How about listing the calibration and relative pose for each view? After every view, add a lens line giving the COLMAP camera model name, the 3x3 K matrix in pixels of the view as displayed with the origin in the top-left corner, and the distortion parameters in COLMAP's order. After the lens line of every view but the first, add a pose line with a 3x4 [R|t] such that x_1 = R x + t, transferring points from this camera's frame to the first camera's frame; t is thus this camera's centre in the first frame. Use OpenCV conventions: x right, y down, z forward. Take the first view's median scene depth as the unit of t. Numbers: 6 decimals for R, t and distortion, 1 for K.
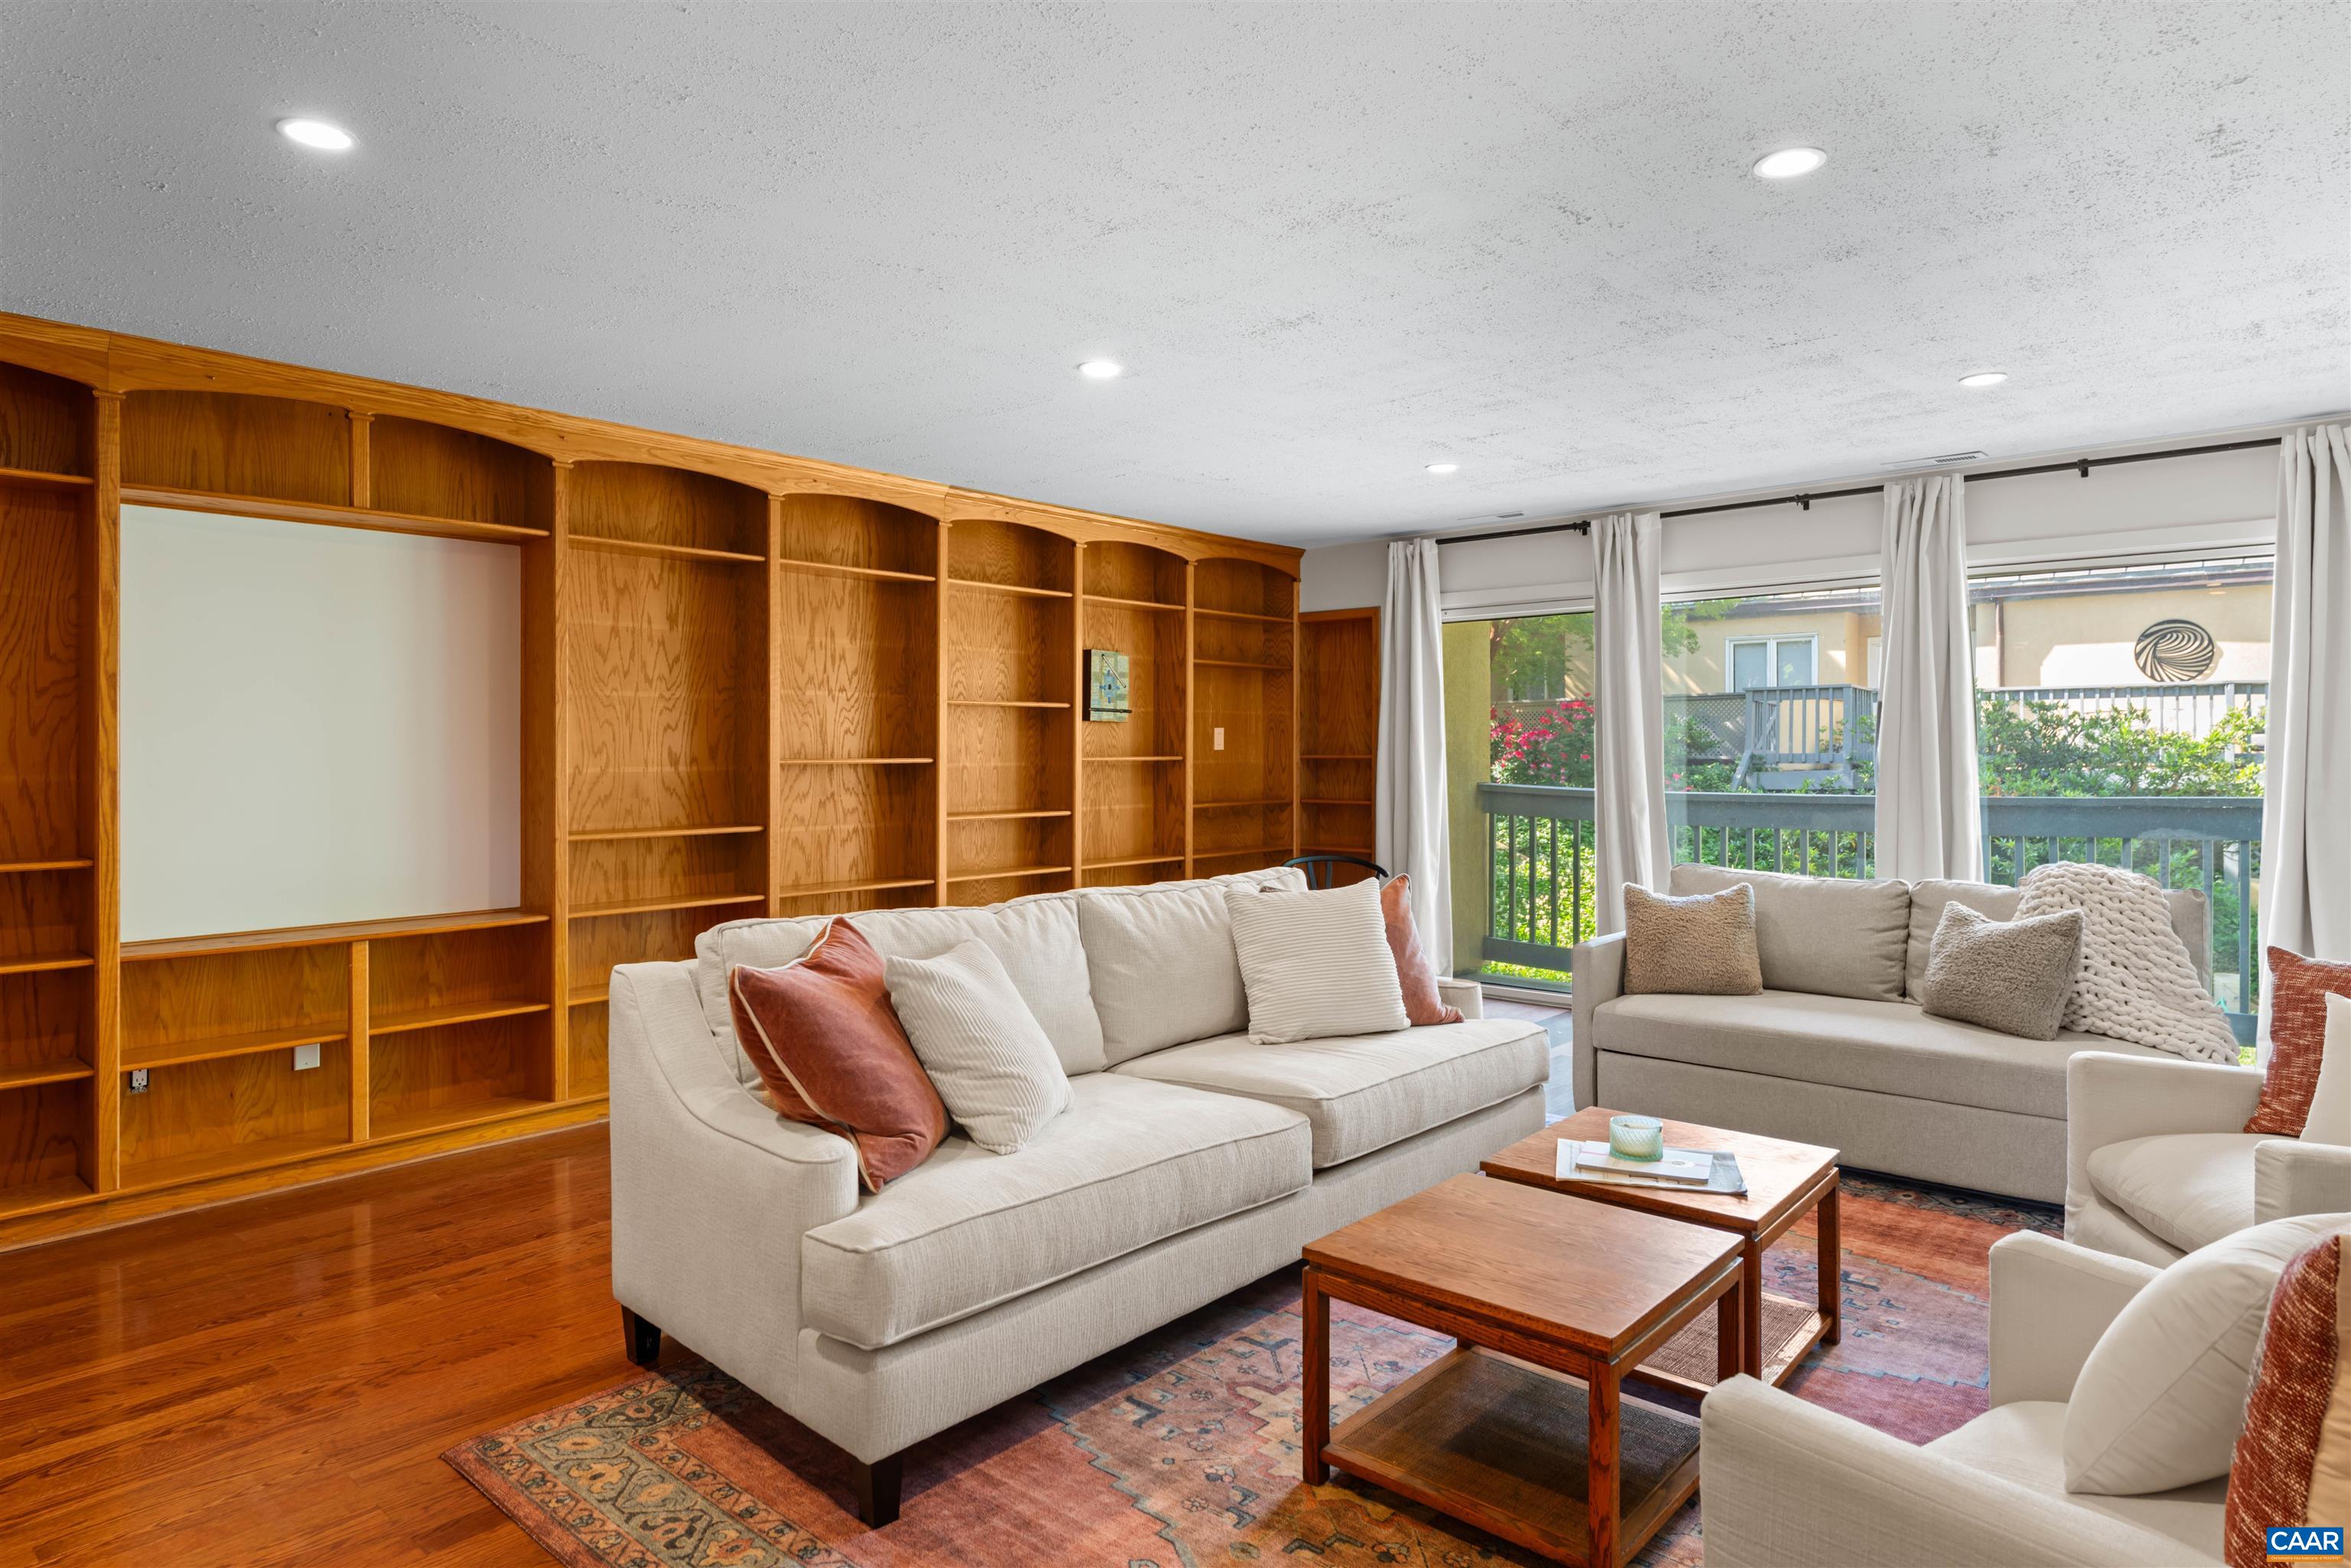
lens RADIAL K [[1352.7, 0, 1173.4], [0, 1352.7, 760.0], [0, 0, 1]] dist [0.001242, 0.000066]
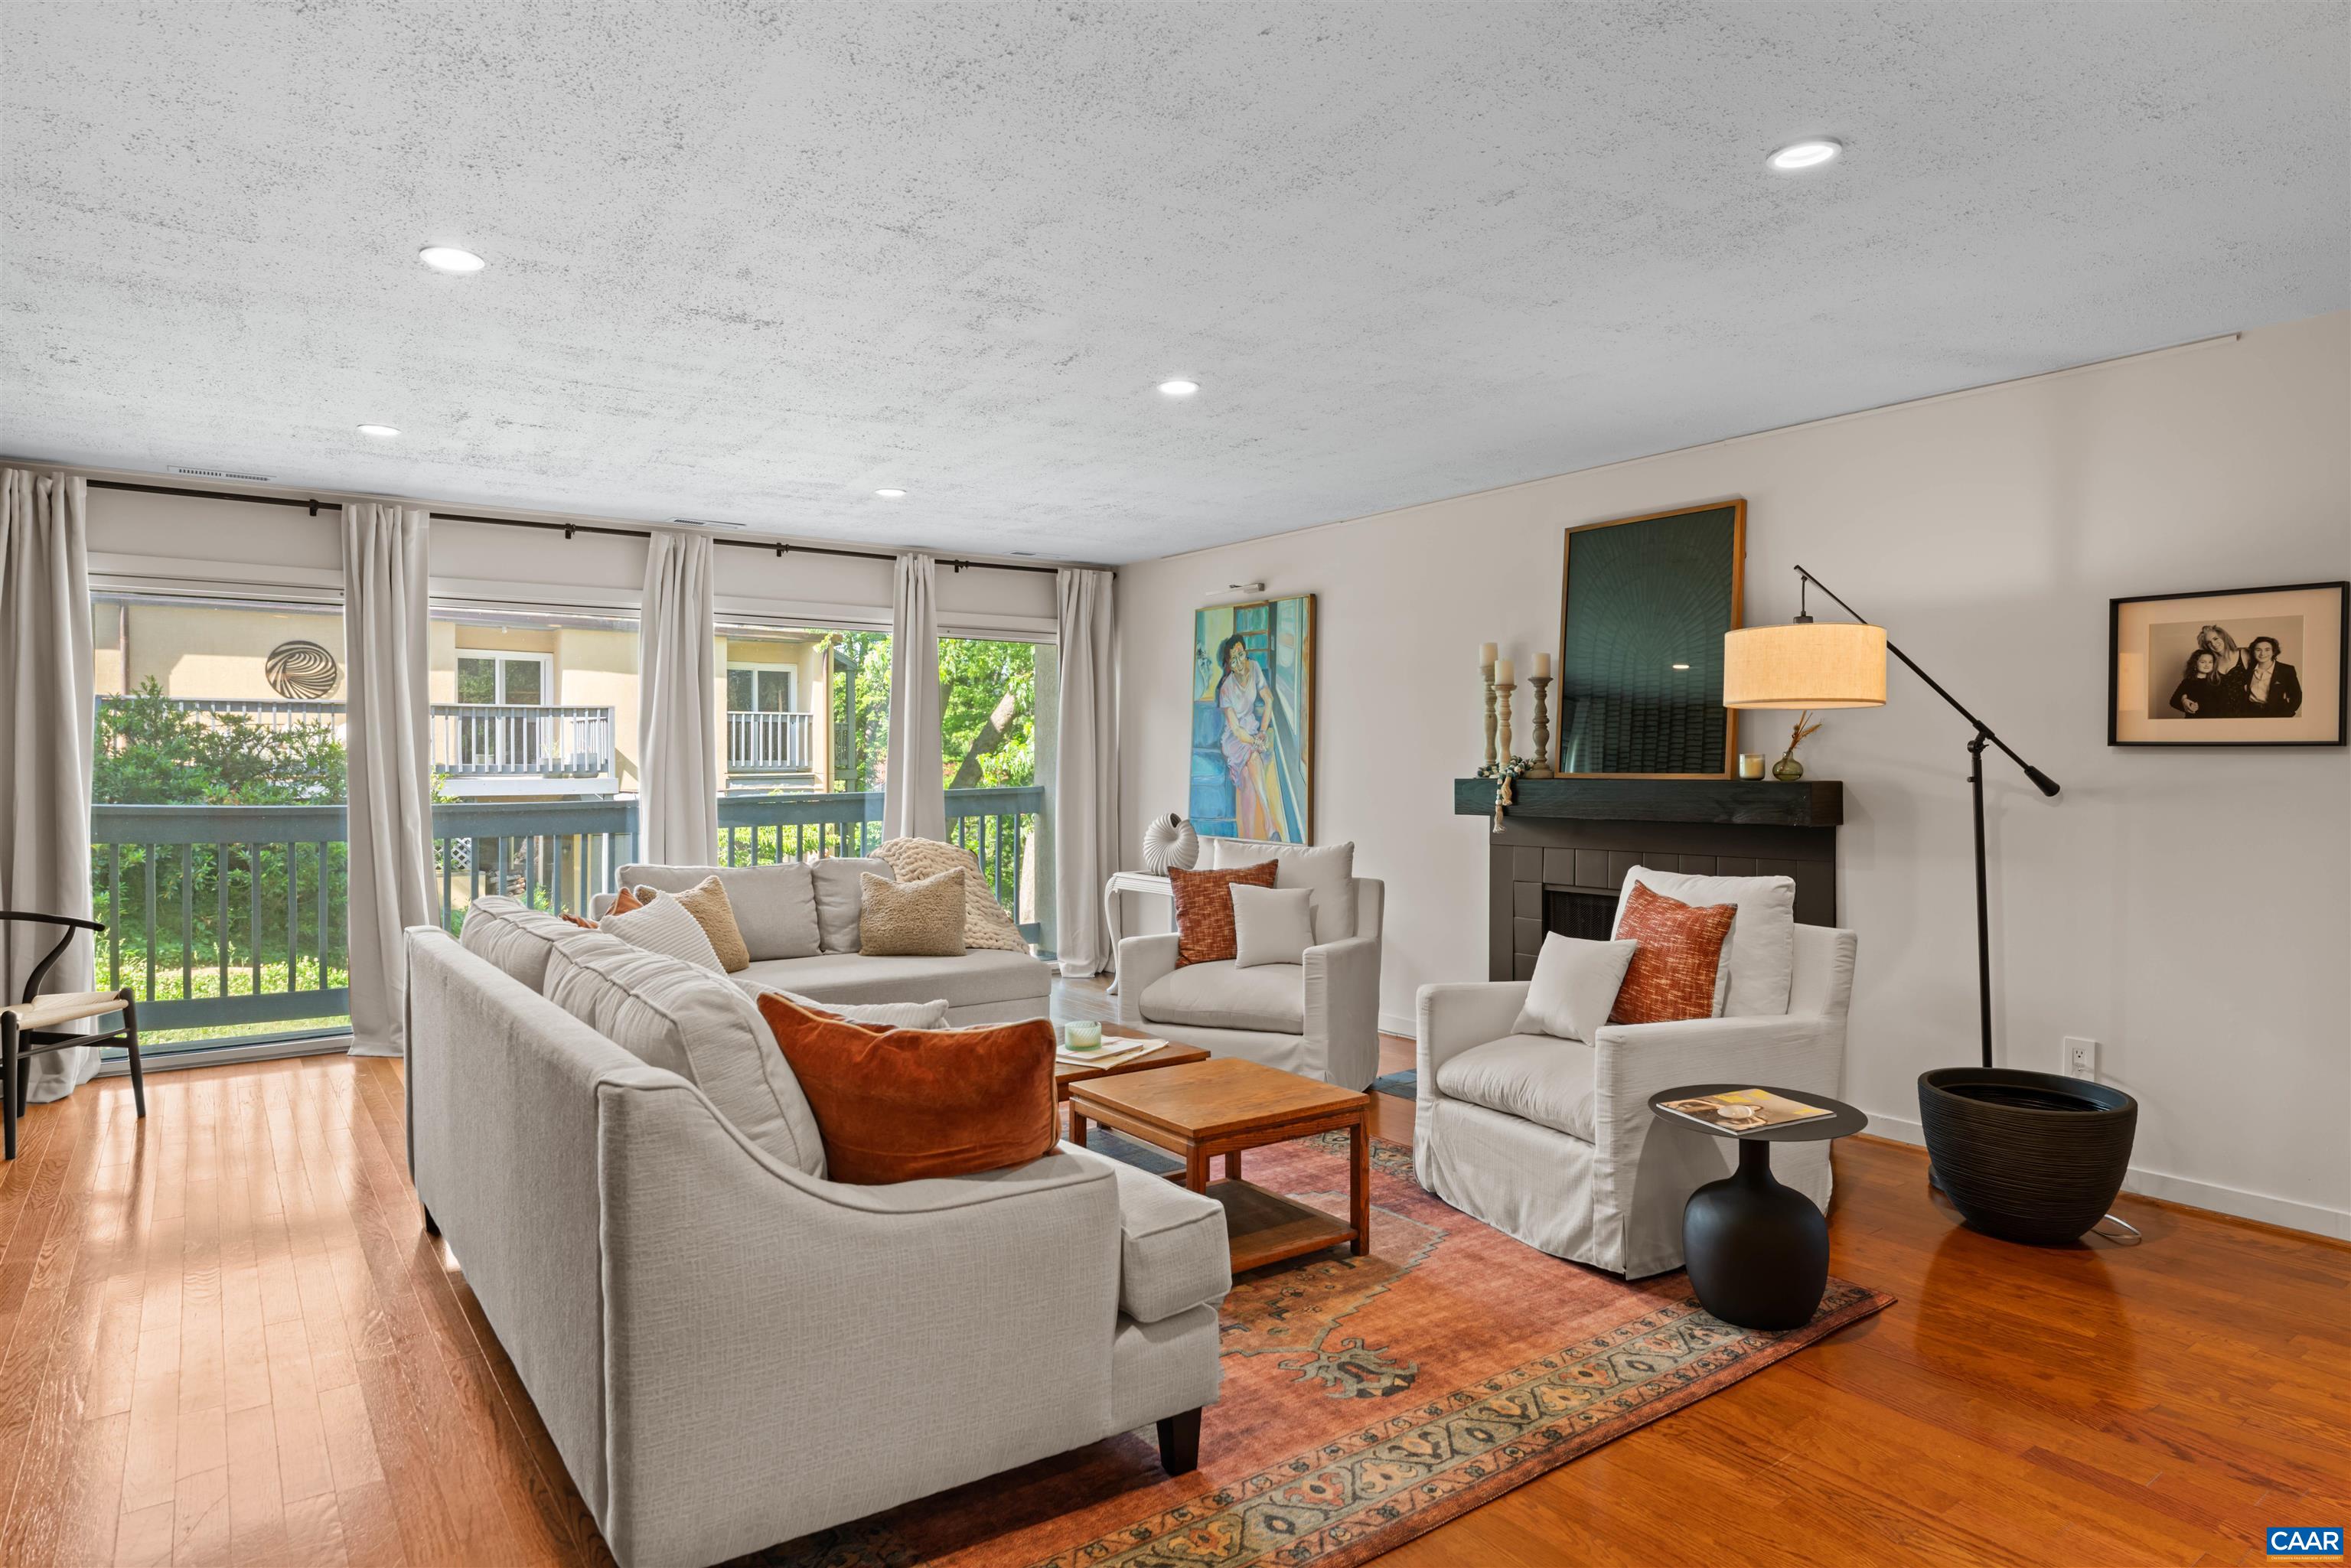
lens RADIAL K [[1352.1, 0, 1175.5], [0, 1352.1, 784.0], [0, 0, 1]] dist [0.003089, 0.000426]
pose [[0.215026, -0.015936, 0.976478, -0.182417], [0.008701, 0.999858, 0.014401, 0.000023], [-0.976570, 0.005399, 0.215134, 0.110854]]
